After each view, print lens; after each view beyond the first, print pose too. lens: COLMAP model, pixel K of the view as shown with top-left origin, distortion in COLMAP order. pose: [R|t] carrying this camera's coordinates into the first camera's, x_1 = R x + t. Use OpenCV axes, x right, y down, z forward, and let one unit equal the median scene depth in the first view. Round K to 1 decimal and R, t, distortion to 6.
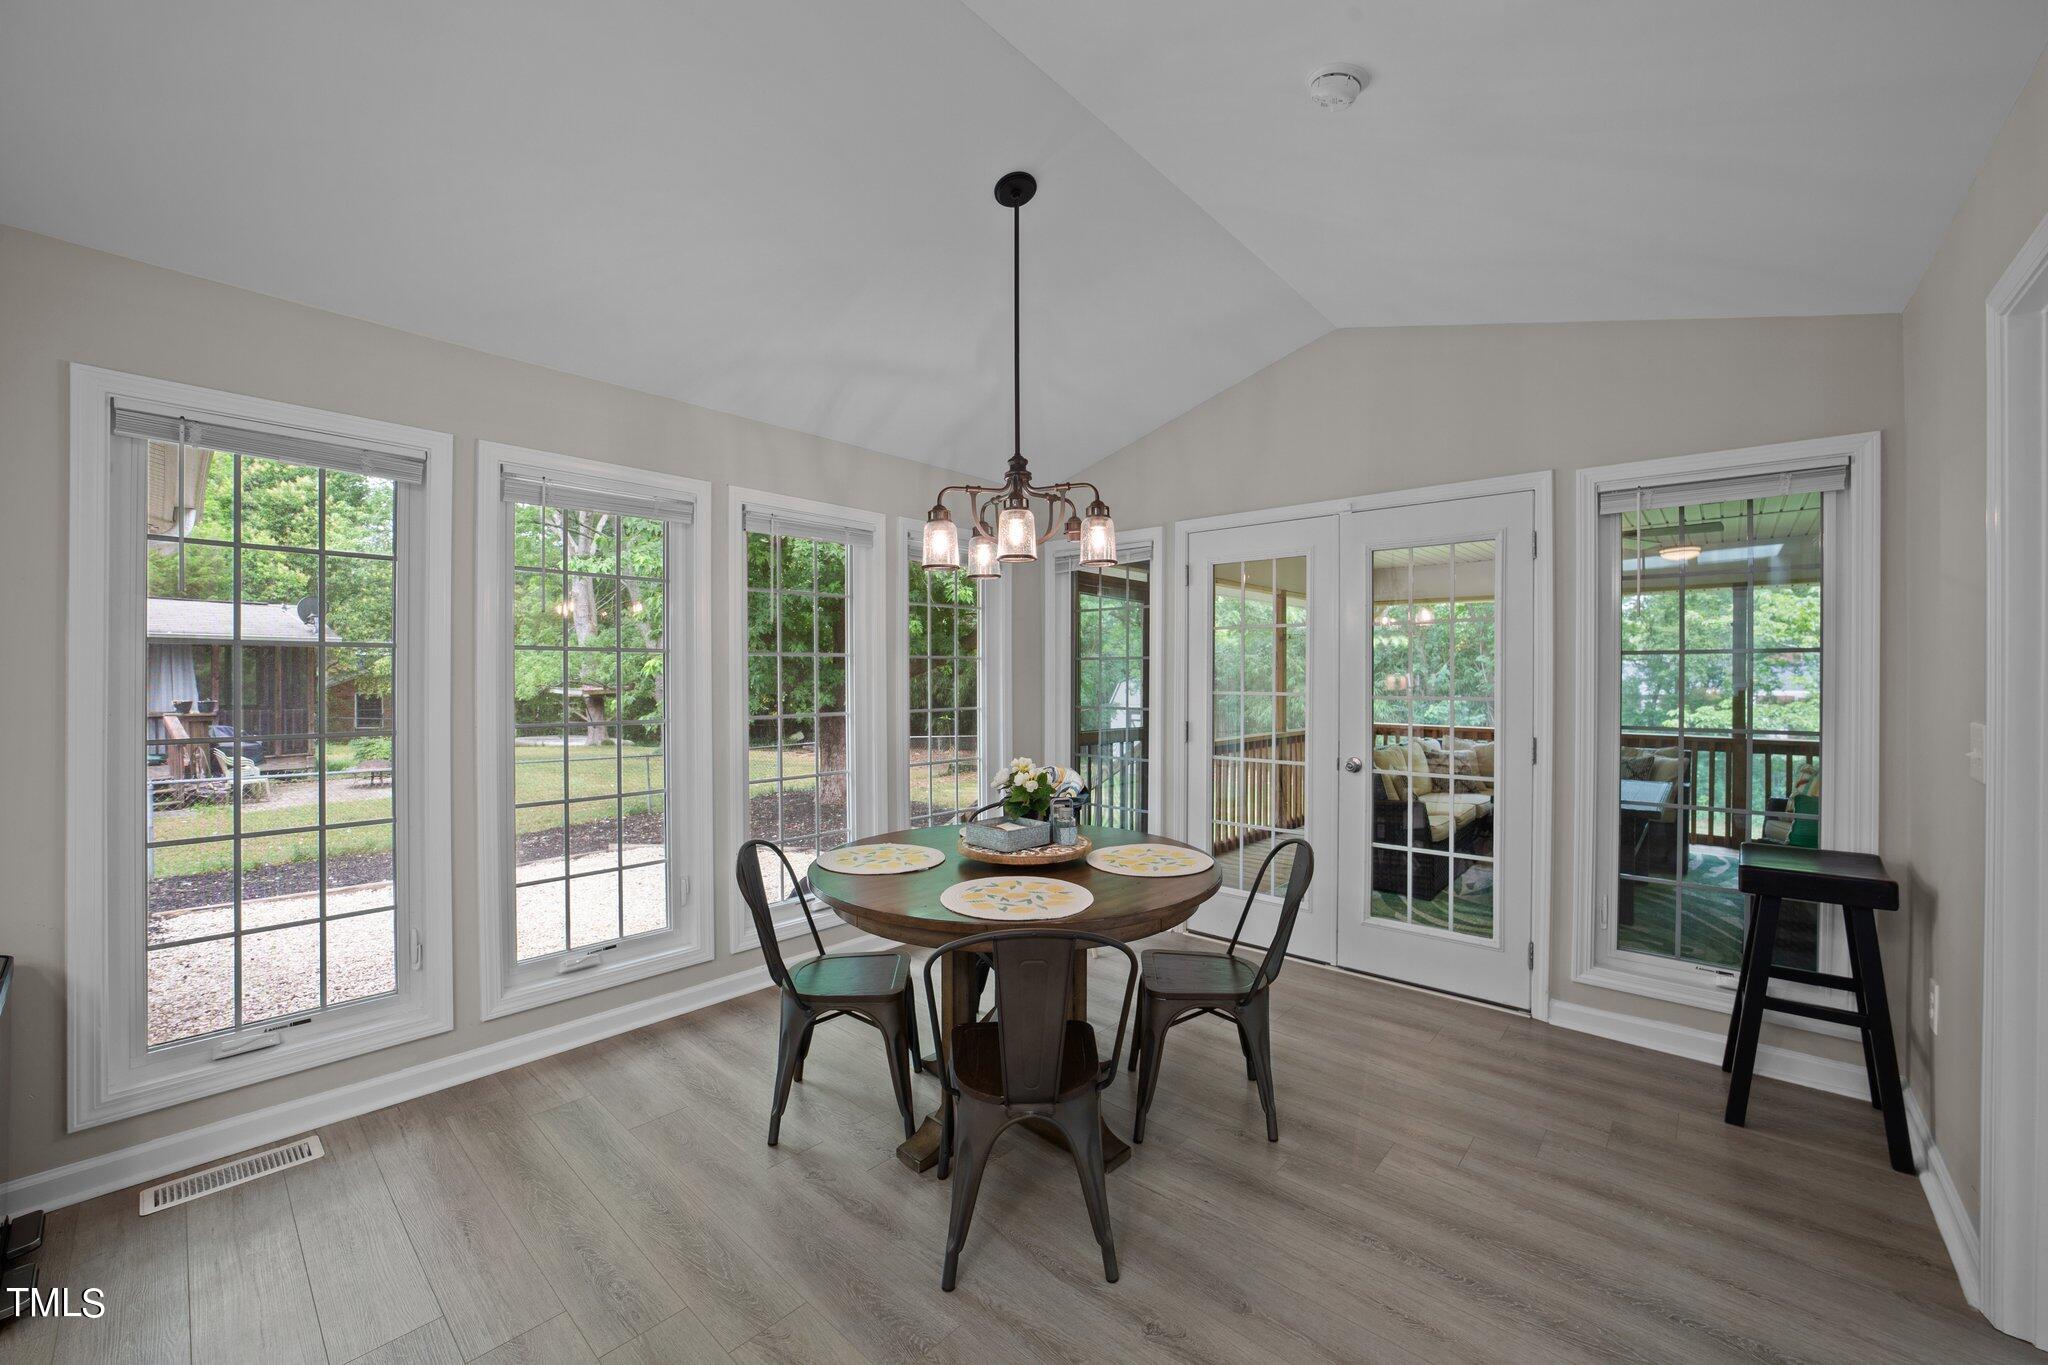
lens RADIAL K [[796.6, 0, 1020.2], [0, 796.6, 676.0], [0, 0, 1]] dist [-0.035832, 0.007652]
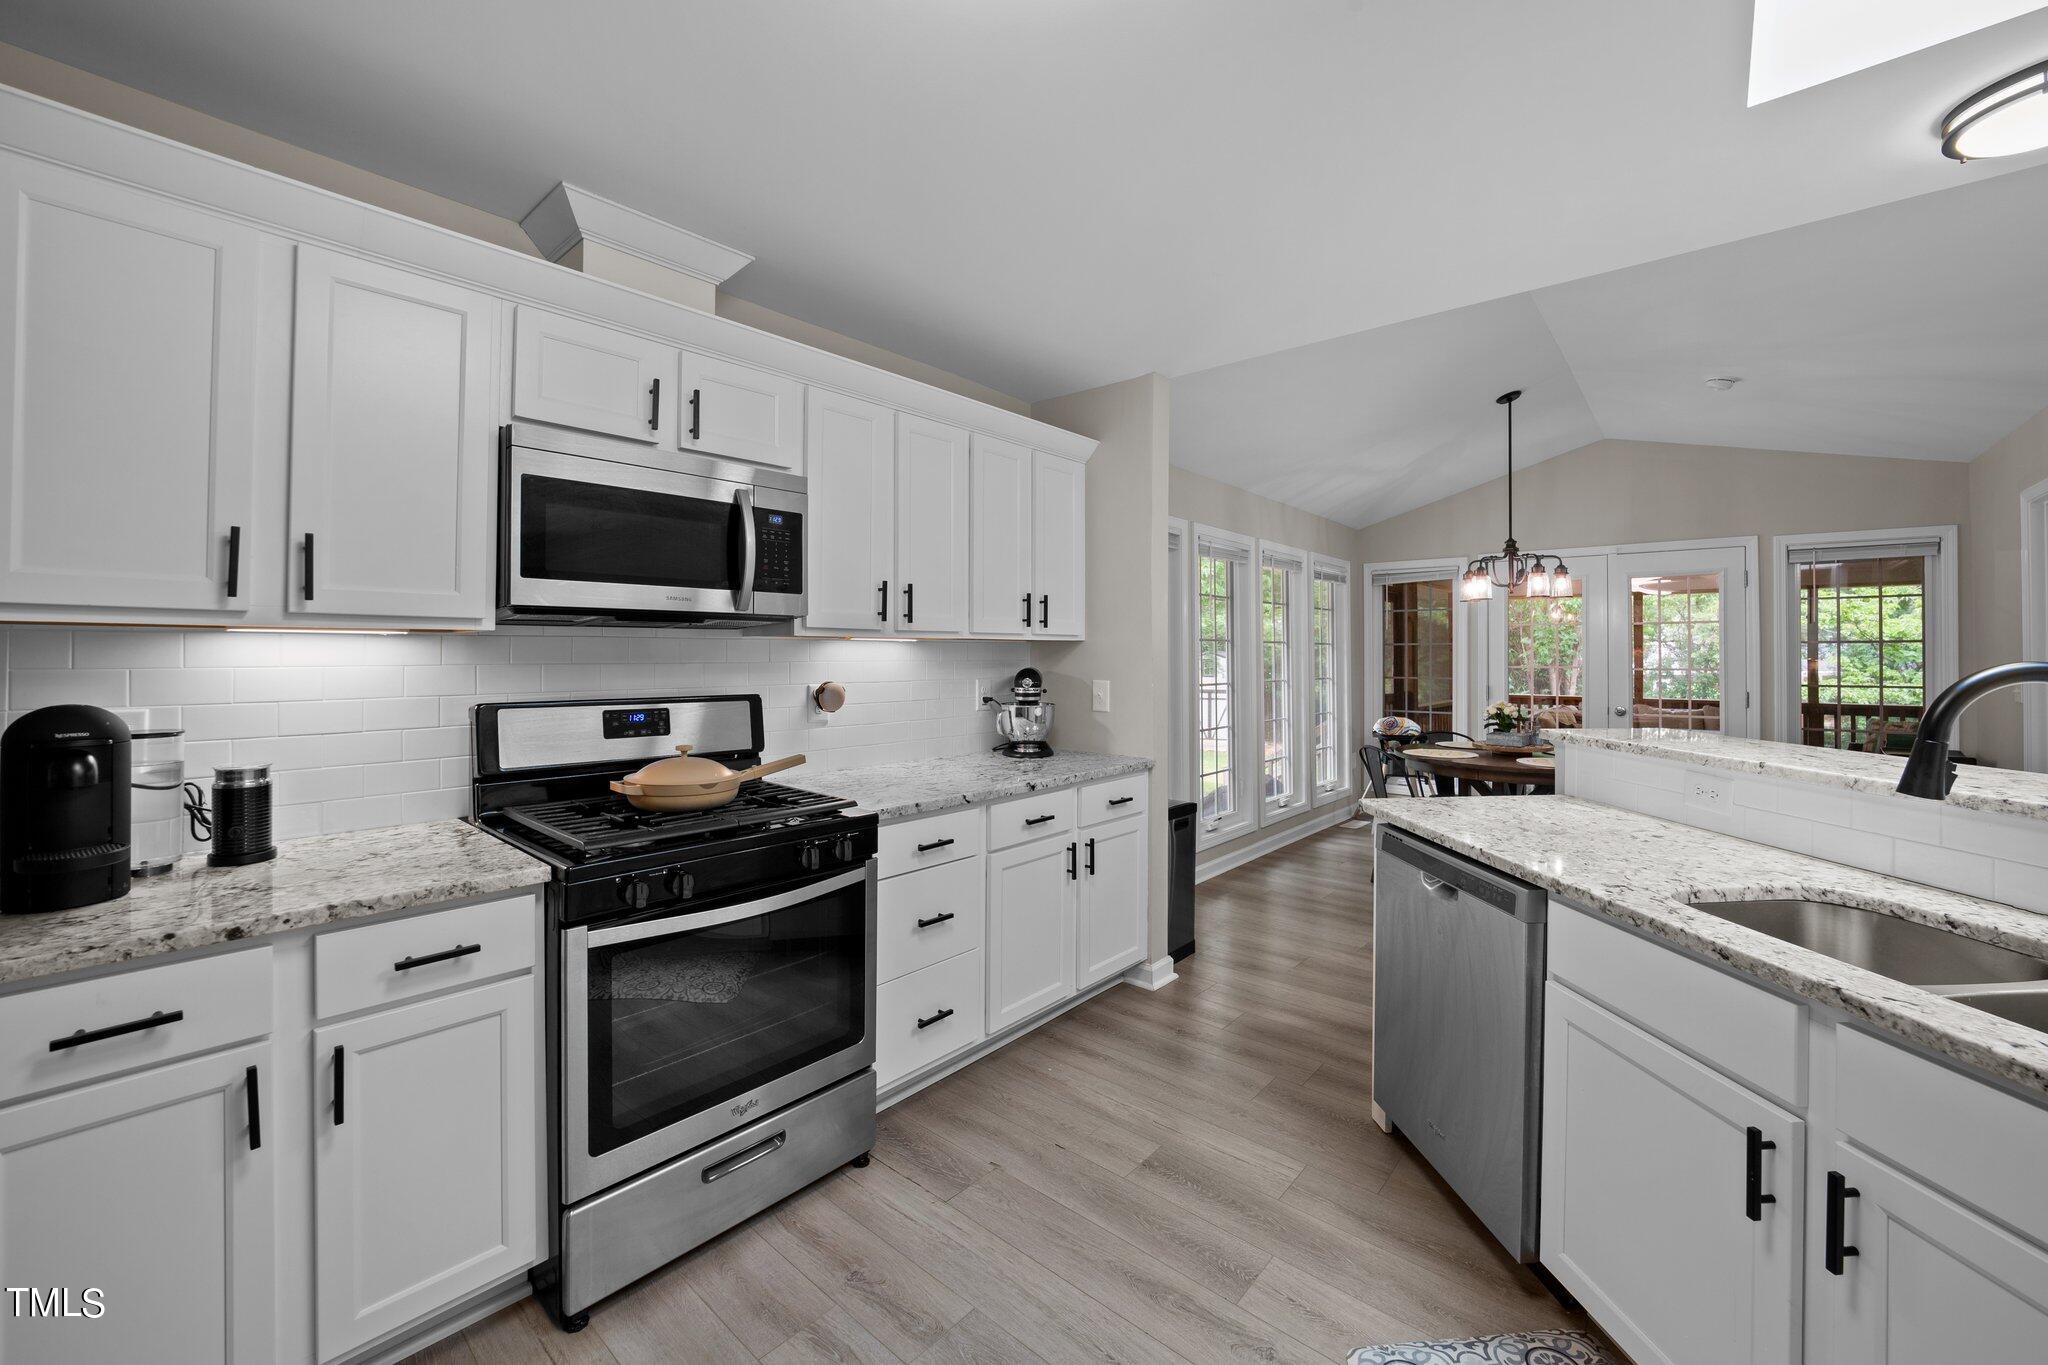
lens RADIAL K [[796.6, 0, 1021.9], [0, 796.6, 651.1], [0, 0, 1]] dist [-0.035832, 0.007652]
pose [[0.999996, -0.001282, 0.002618, -0.398066], [0.001320, 0.999890, -0.014766, 0.005456], [-0.002598, 0.014769, 0.999888, -0.293880]]
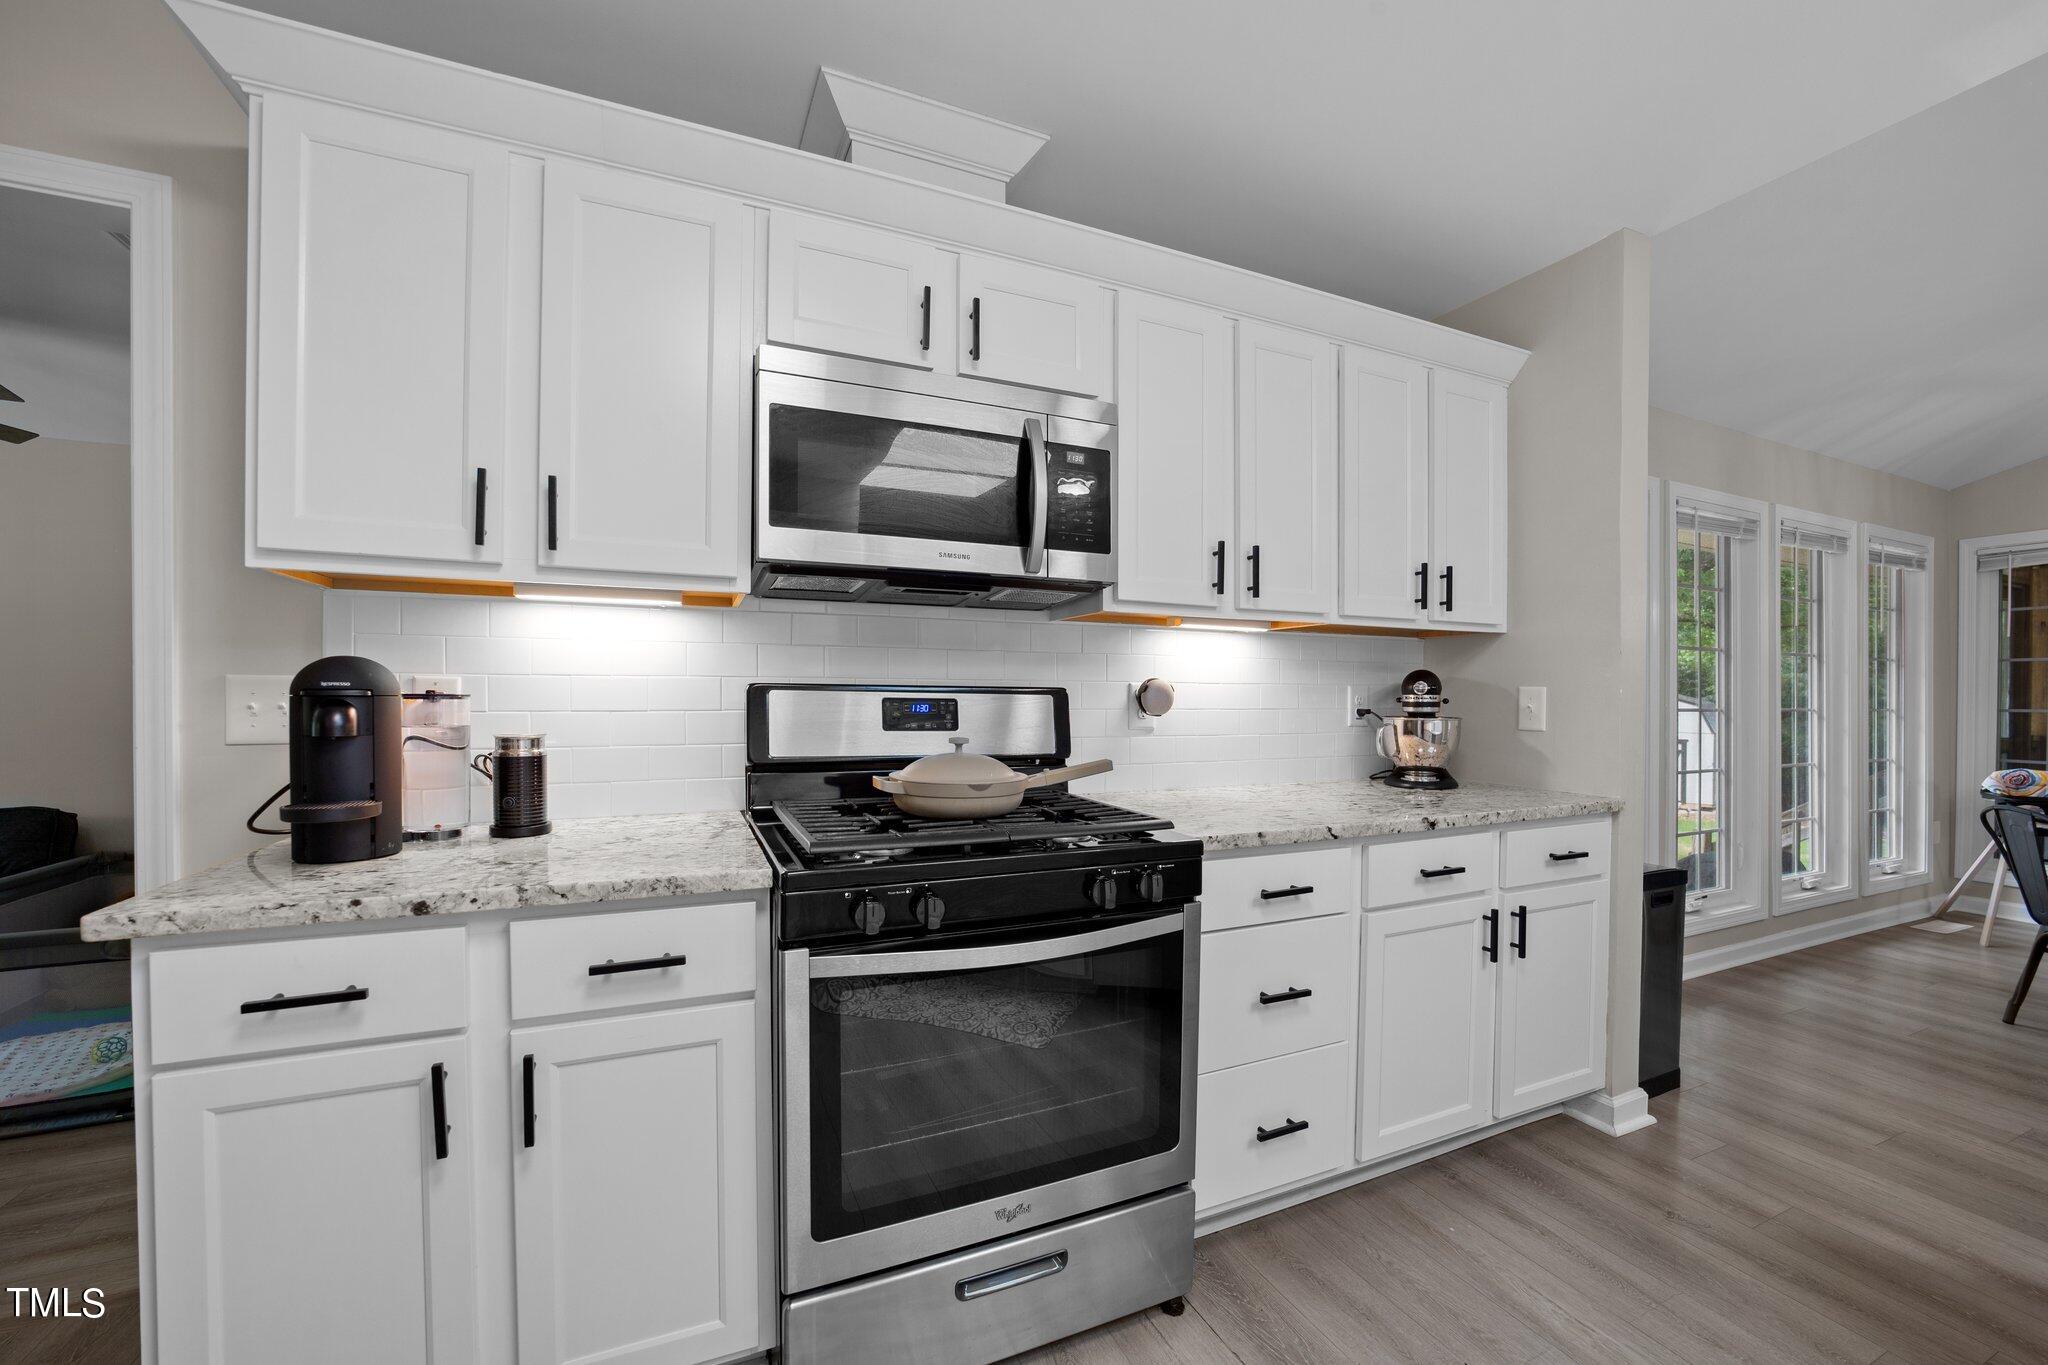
lens RADIAL K [[796.6, 0, 1030.3], [0, 796.6, 700.0], [0, 0, 1]] dist [-0.035832, 0.007652]
pose [[0.906714, 0.004312, -0.421725, -0.402572], [-0.006081, 0.999977, -0.002850, 0.023563], [0.421703, 0.005149, 0.906719, -0.214589]]
